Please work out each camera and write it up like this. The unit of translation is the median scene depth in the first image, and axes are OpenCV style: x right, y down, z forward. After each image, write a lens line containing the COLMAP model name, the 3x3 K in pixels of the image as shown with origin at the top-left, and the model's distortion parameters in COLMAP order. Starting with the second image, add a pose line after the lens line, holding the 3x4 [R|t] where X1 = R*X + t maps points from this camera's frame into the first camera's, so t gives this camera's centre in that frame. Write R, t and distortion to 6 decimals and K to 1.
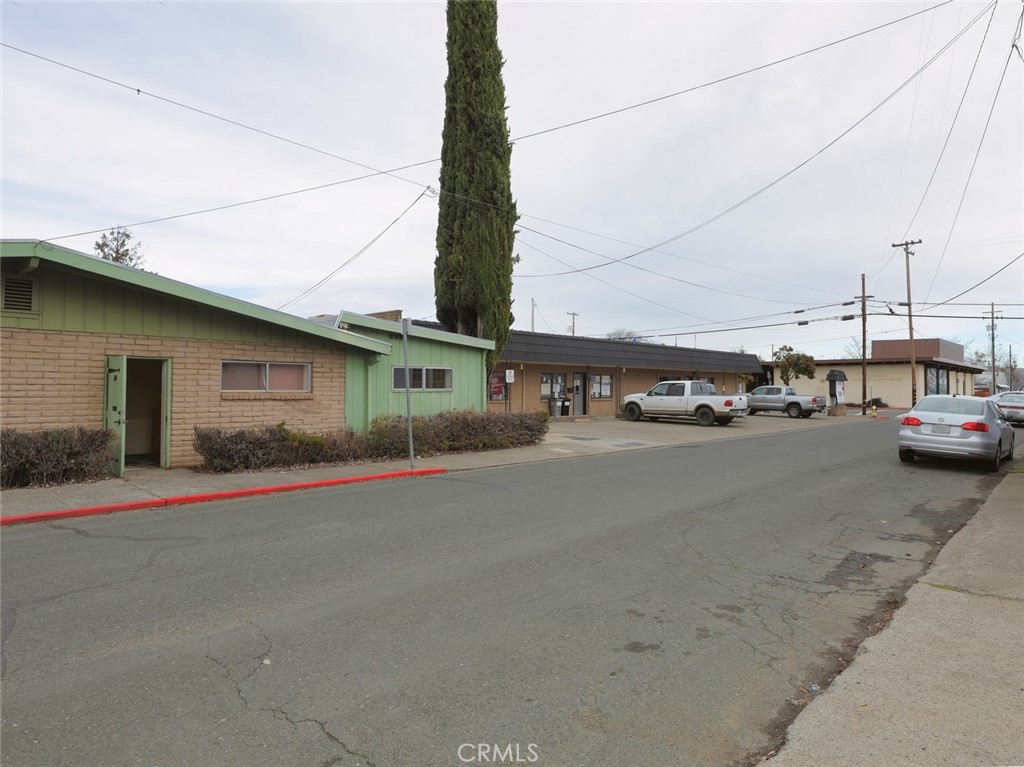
lens RADIAL K [[577.6, 0, 534.1], [0, 577.6, 373.3], [0, 0, 1]] dist [-0.015589, 0.002506]
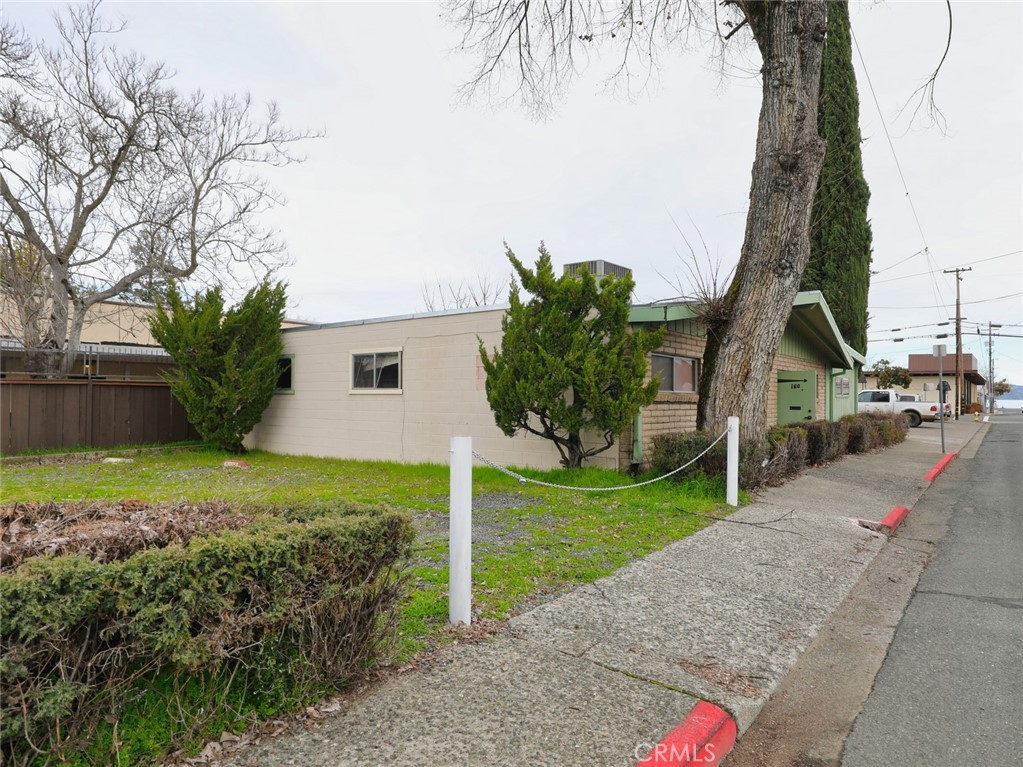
lens RADIAL K [[568.1, 0, 511.5], [0, 568.1, 383.5], [0, 0, 1]] dist [-0.013186, 0.000432]
pose [[0.998107, 0.010247, 0.060634, -0.971057], [-0.010756, 0.999910, 0.008079, -0.001400], [-0.060546, -0.008716, 0.998127, -0.215952]]
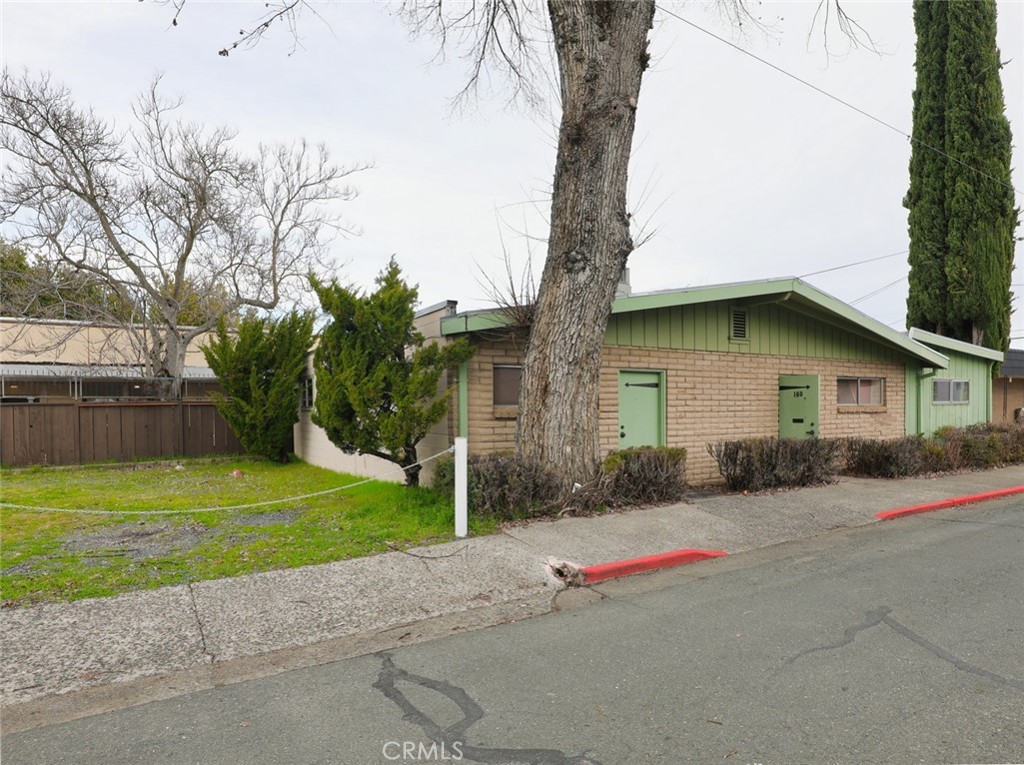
lens RADIAL K [[573.0, 0, 550.9], [0, 573.0, 412.4], [0, 0, 1]] dist [-0.016015, 0.001228]
pose [[0.964435, -0.003452, -0.264297, -0.582819], [0.015475, 0.998937, 0.043421, -0.008118], [0.263866, -0.045967, 0.963463, -0.150018]]
